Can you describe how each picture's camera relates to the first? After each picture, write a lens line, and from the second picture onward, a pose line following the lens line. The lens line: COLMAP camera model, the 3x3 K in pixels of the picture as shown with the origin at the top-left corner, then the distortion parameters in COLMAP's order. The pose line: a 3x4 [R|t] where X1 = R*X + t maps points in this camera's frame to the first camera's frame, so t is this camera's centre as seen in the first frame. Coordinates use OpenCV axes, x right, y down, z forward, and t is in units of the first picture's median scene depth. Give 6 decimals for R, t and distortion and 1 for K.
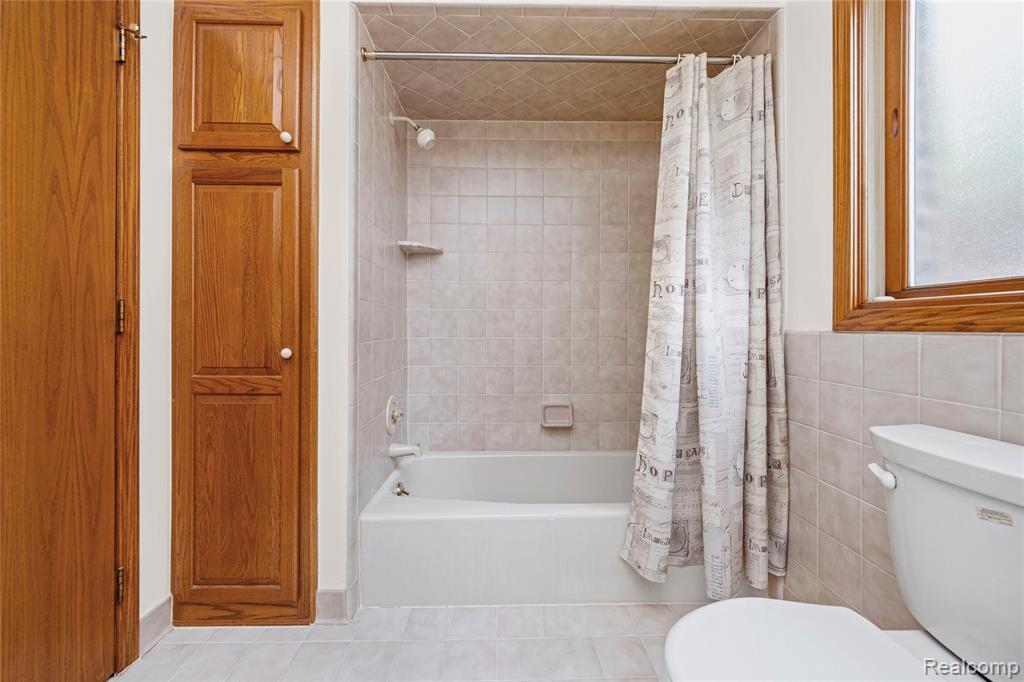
lens RADIAL K [[417.8, 0, 513.9], [0, 417.8, 331.8], [0, 0, 1]] dist [0.006968, -0.000689]
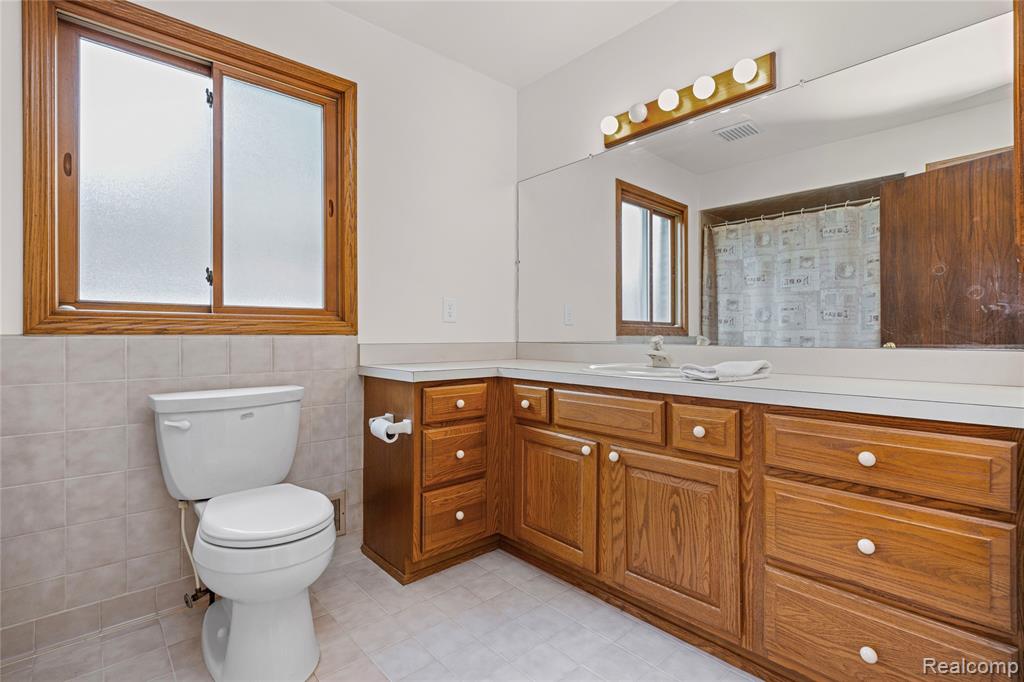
lens RADIAL K [[491.8, 0, 511.7], [0, 491.8, 337.5], [0, 0, 1]] dist [-0.009517, -0.001365]
pose [[-0.656862, -0.001110, 0.754010, -1.079640], [0.007100, 0.999945, 0.007657, 0.005452], [-0.753977, 0.010383, -0.656819, 1.015427]]
